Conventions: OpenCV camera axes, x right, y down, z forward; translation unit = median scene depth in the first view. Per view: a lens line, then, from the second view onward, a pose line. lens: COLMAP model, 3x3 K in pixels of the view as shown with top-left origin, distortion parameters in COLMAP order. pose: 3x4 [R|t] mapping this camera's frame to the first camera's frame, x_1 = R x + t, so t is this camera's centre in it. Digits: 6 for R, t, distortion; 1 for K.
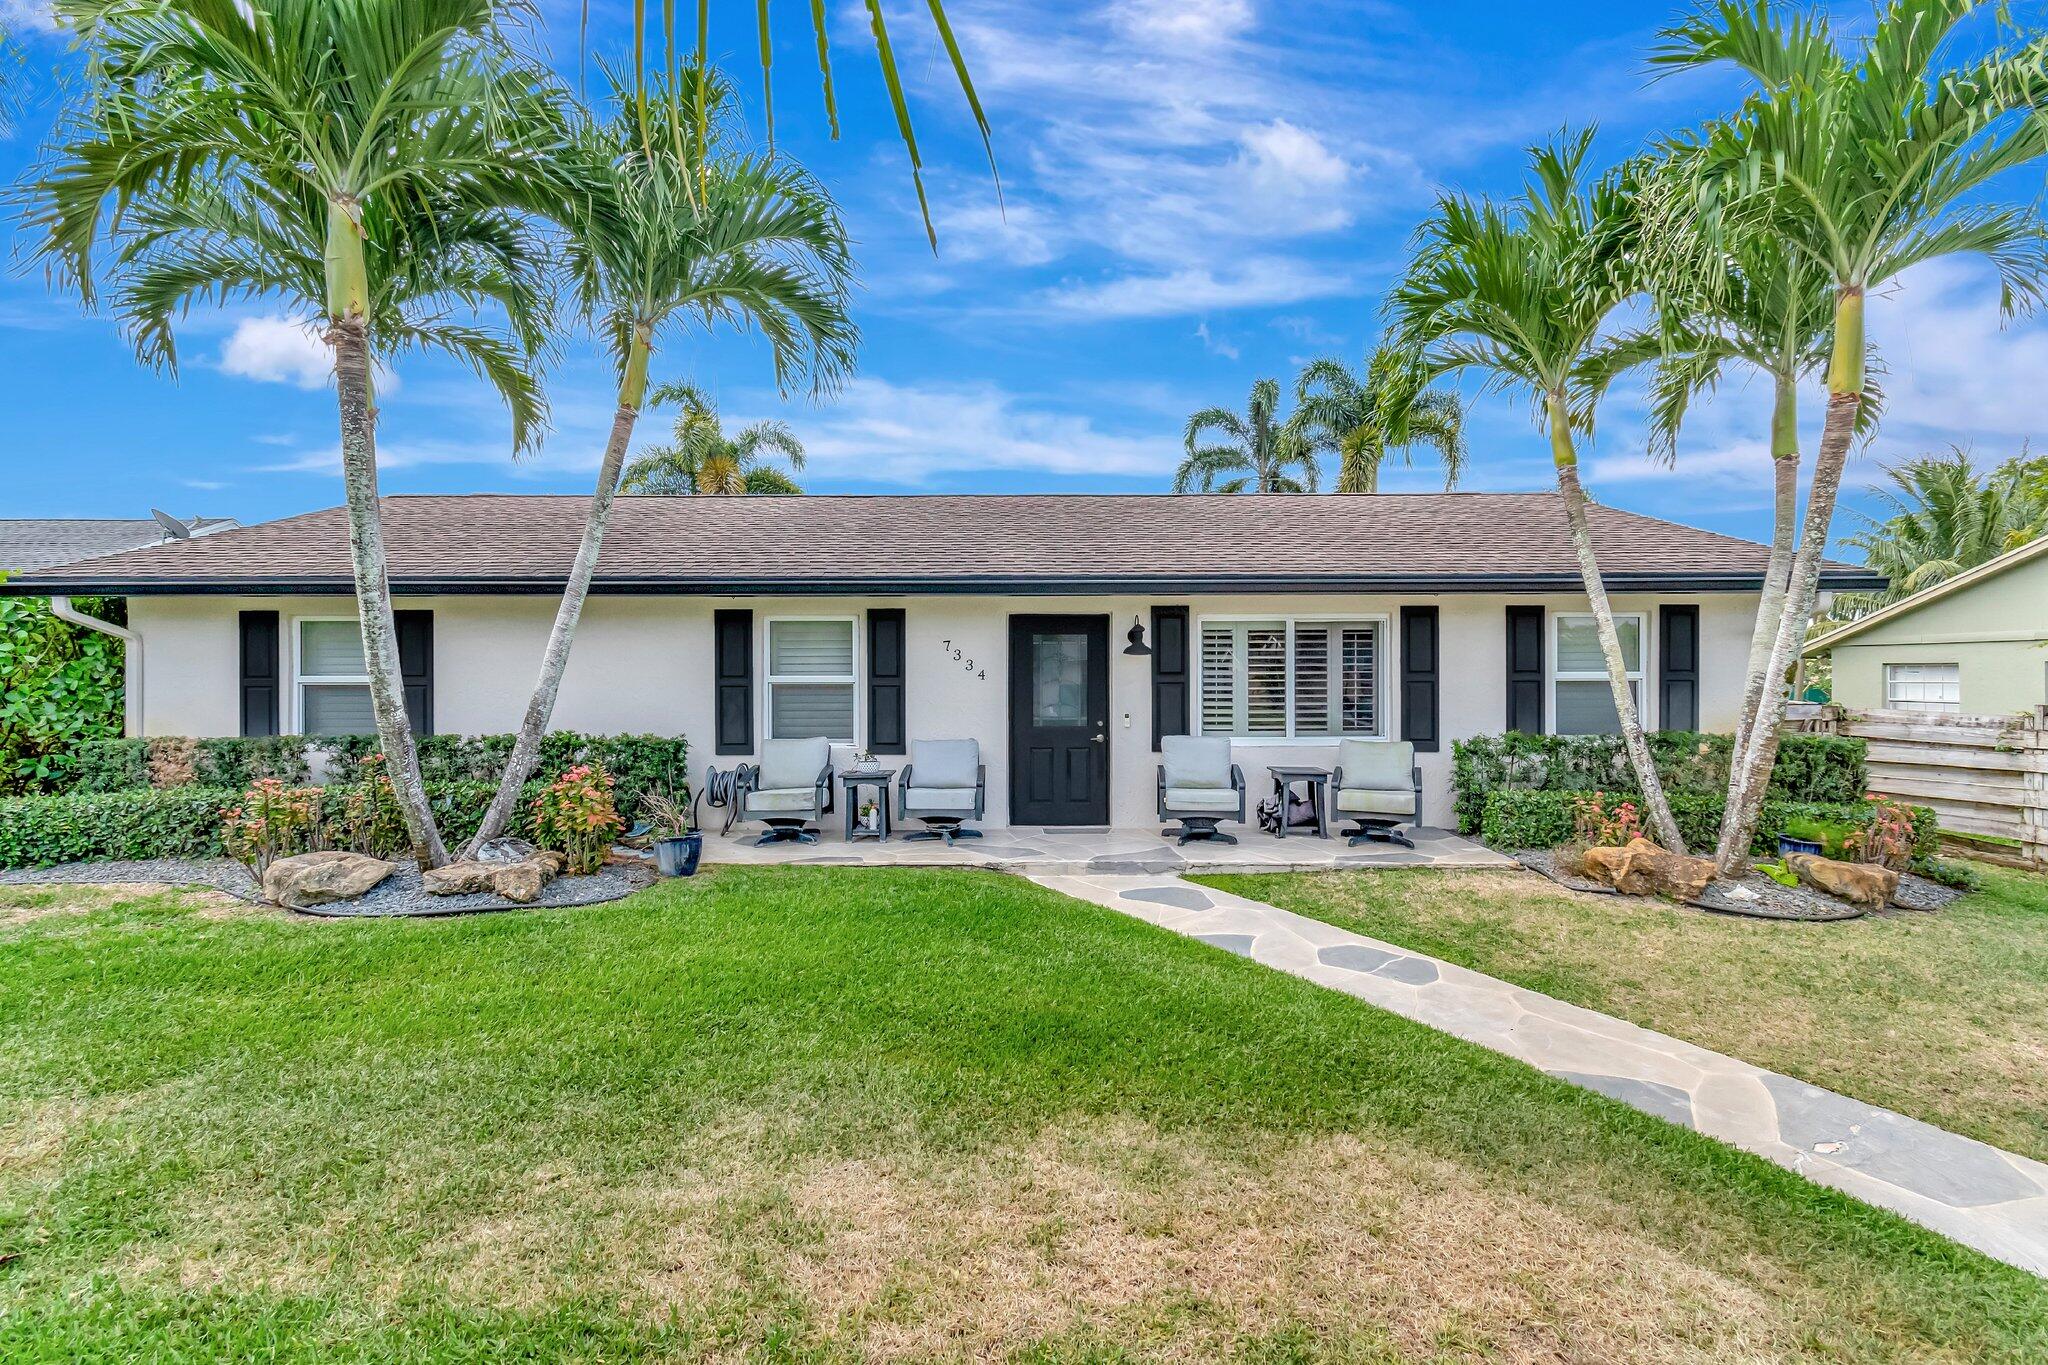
lens RADIAL K [[899.1, 0, 948.9], [0, 899.1, 671.9], [0, 0, 1]] dist [0.002062, 0.000065]
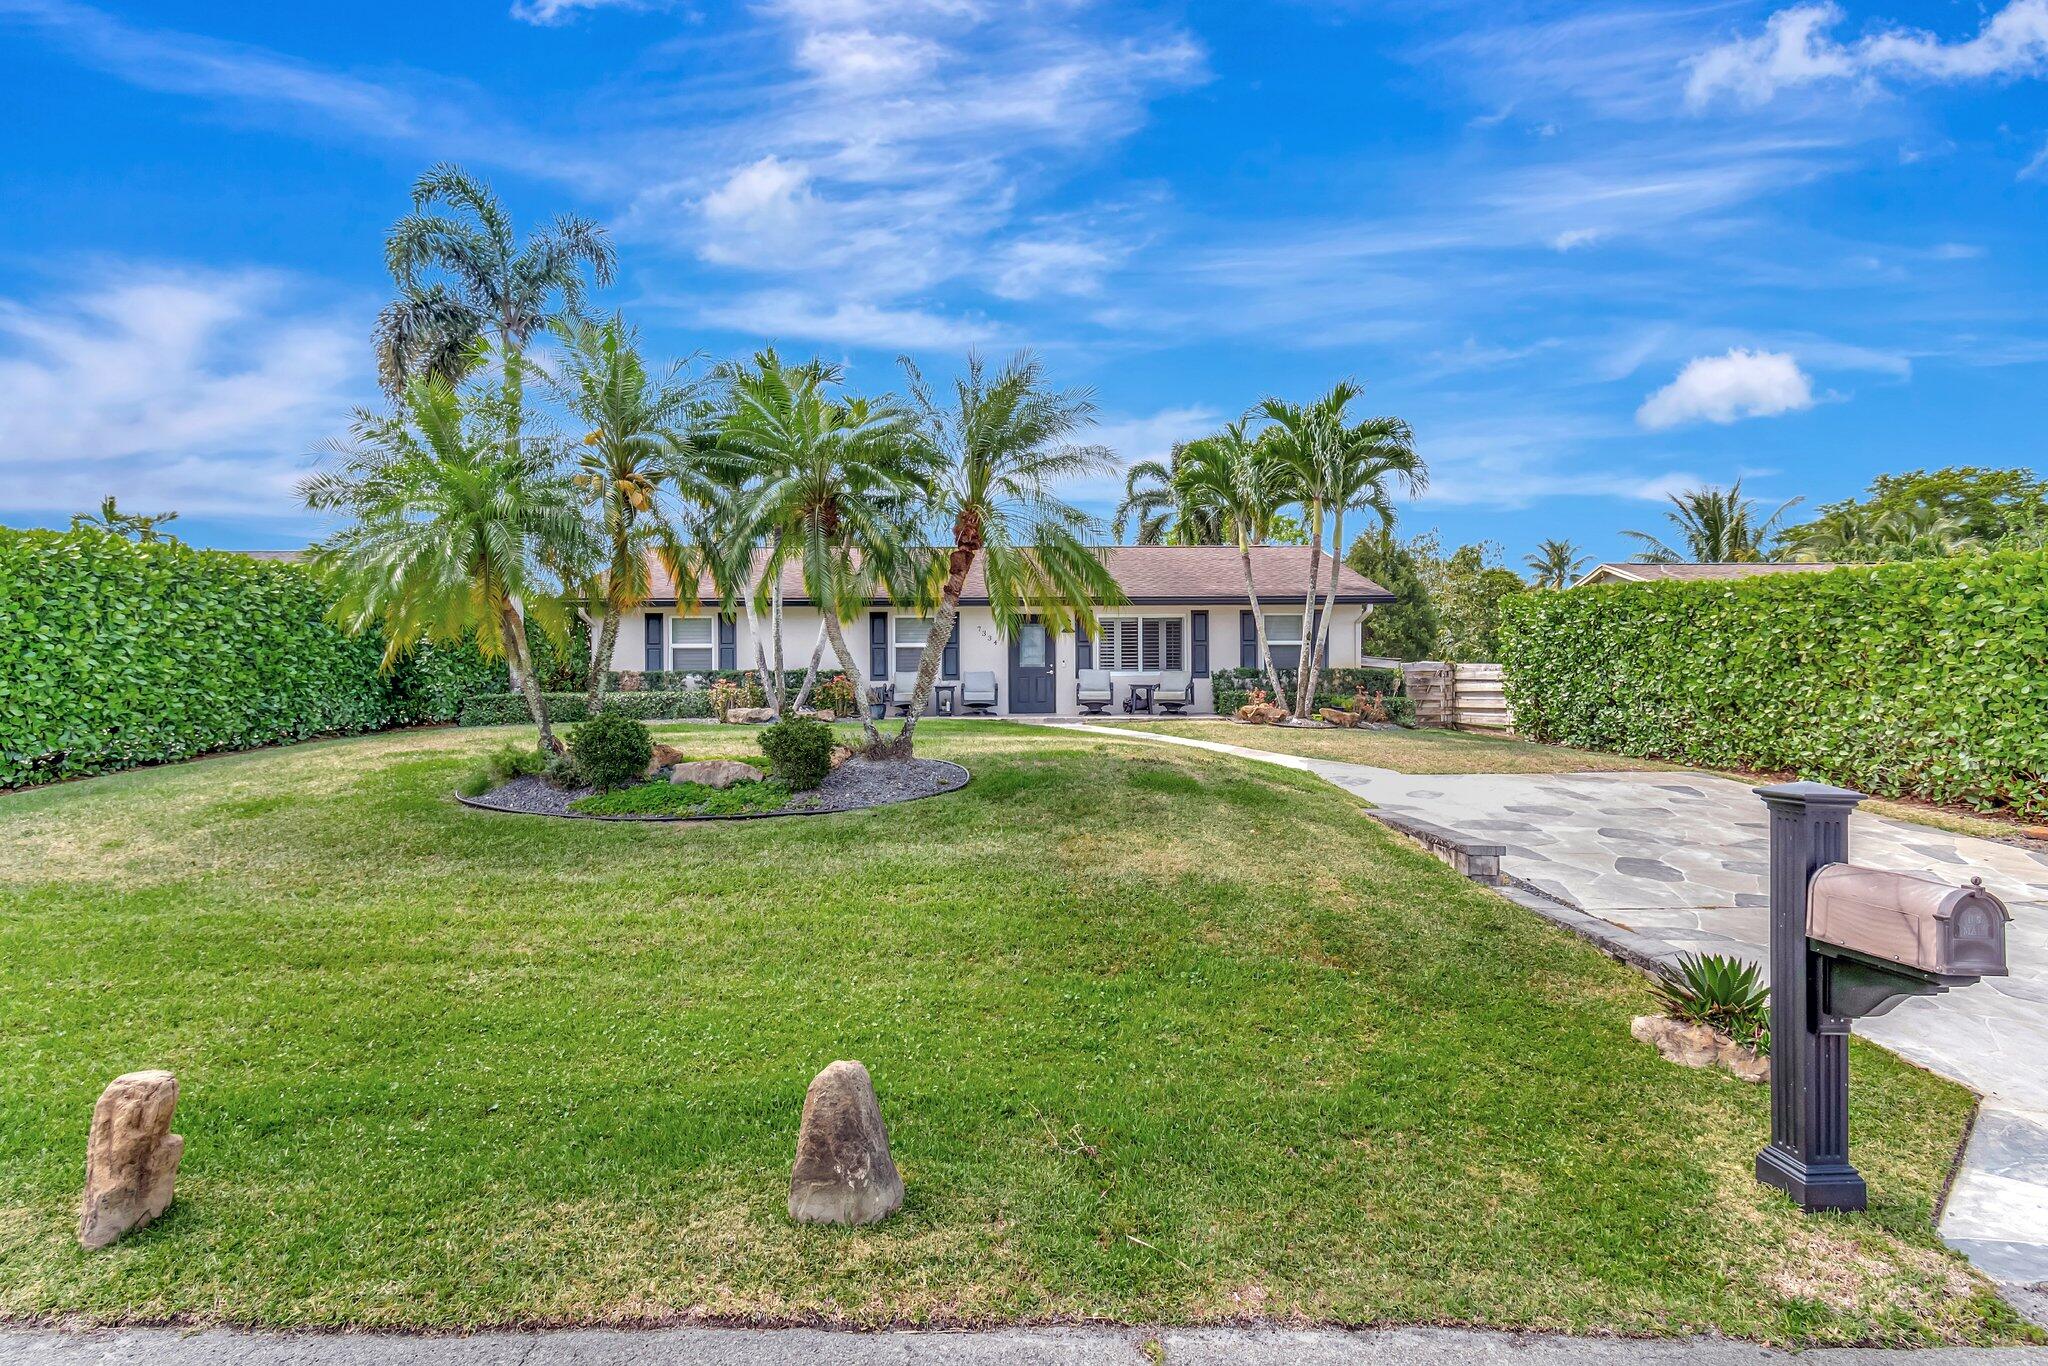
lens RADIAL K [[985.7, 0, 901.3], [0, 985.7, 679.9], [0, 0, 1]] dist [-0.001512, -0.000209]
pose [[0.999920, -0.000472, -0.012623, -0.160114], [0.000504, 0.999997, 0.002483, 0.087167], [0.012622, -0.002489, 0.999917, -1.360373]]
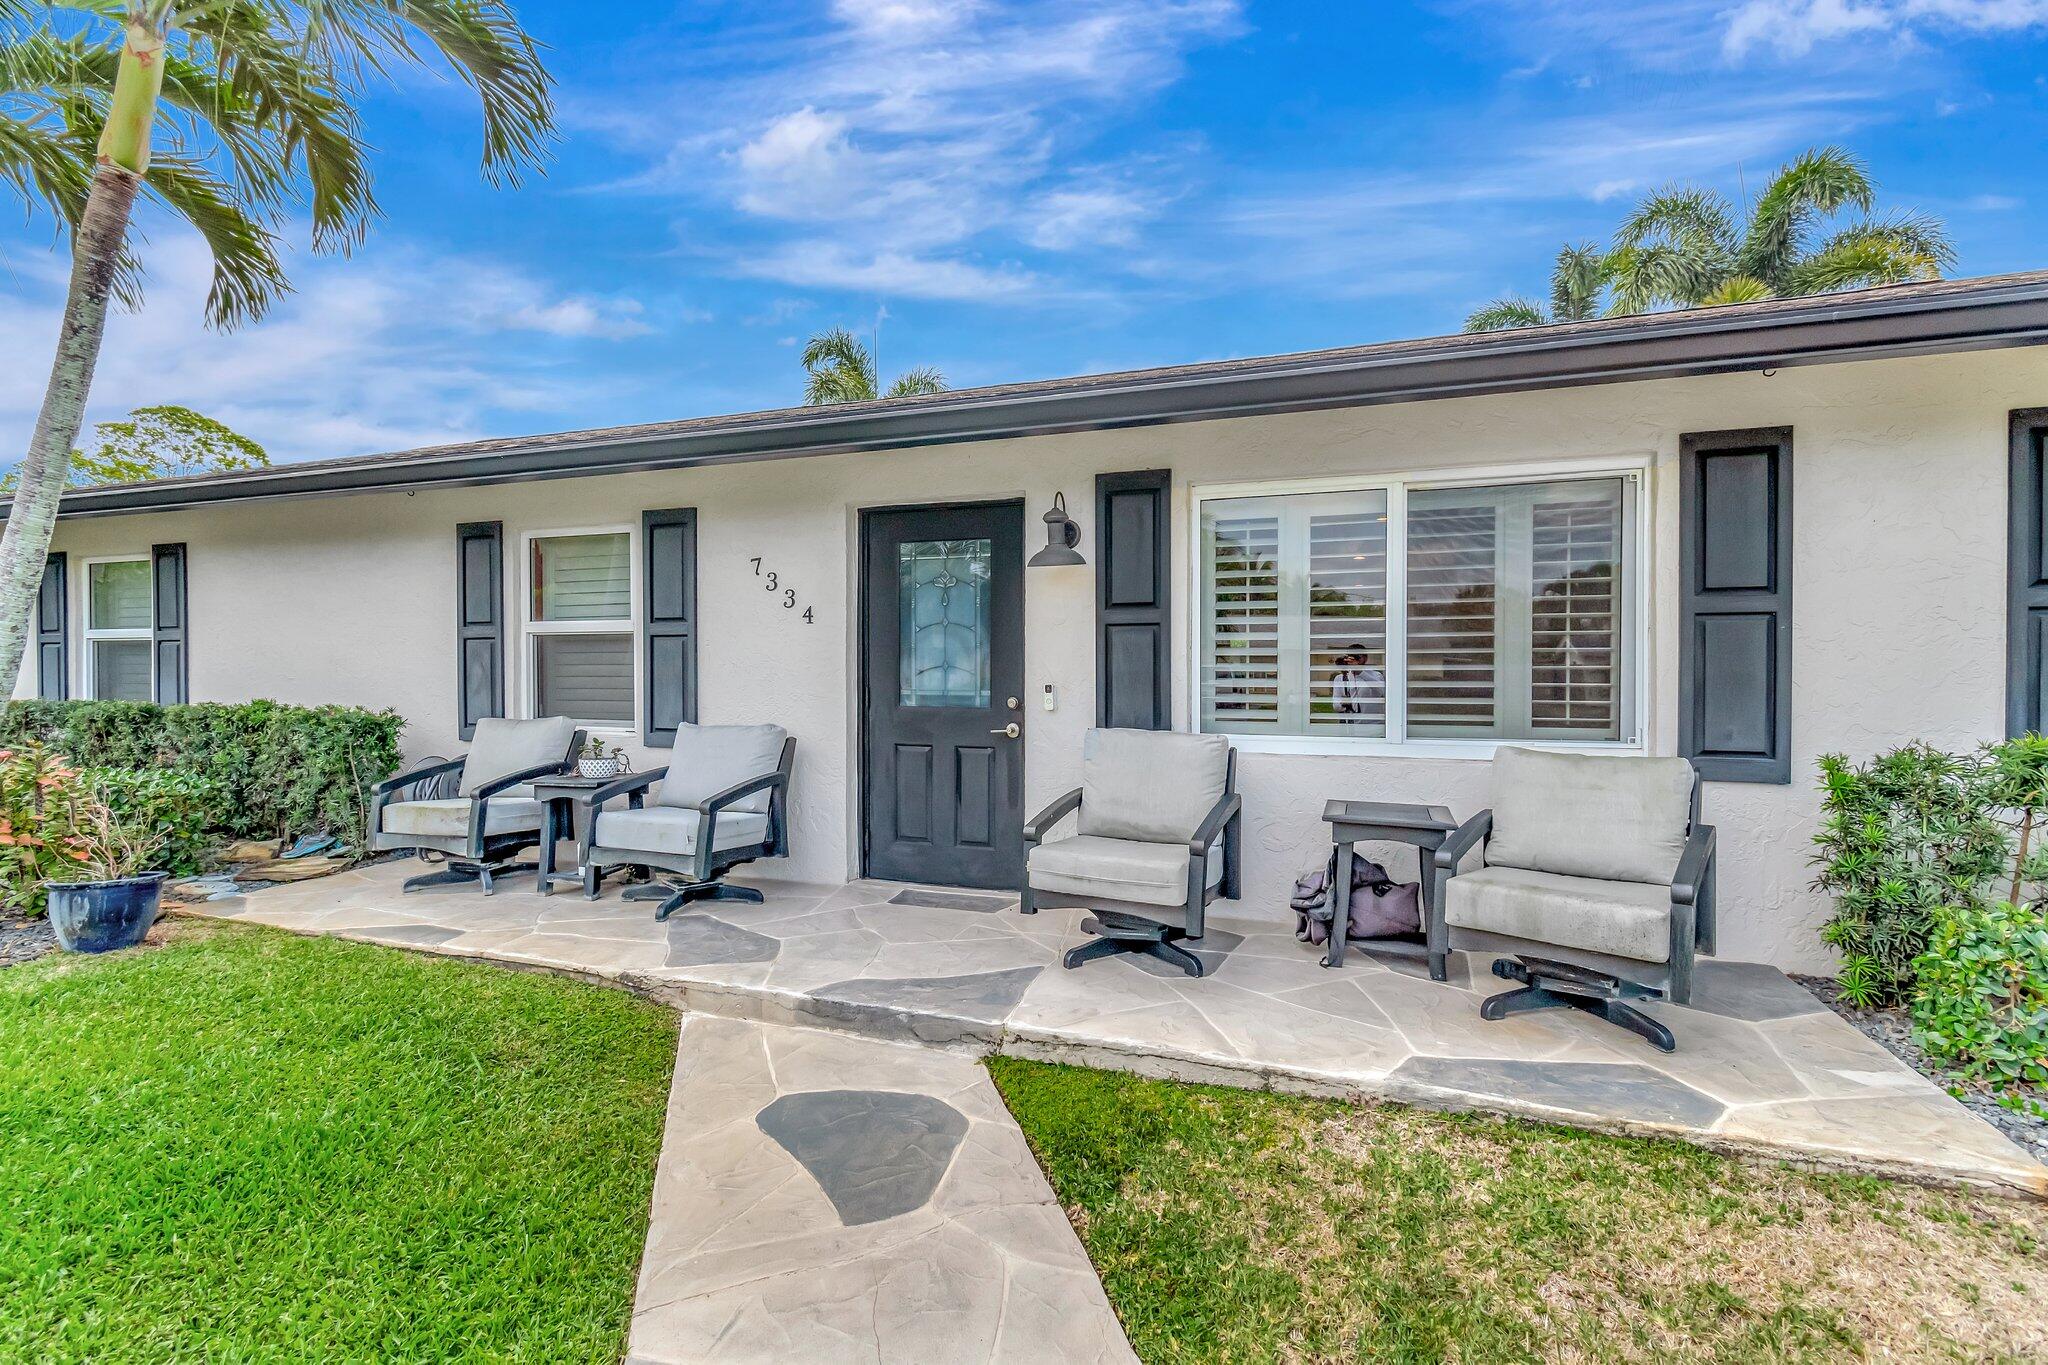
lens RADIAL K [[860.7, 0, 991.5], [0, 860.7, 675.7], [0, 0, 1]] dist [-0.000347, -0.000428]
pose [[0.952999, 0.006814, -0.302896, 0.318047], [-0.005667, 0.999973, 0.004666, 0.039626], [0.302919, -0.002730, 0.953012, 0.518997]]
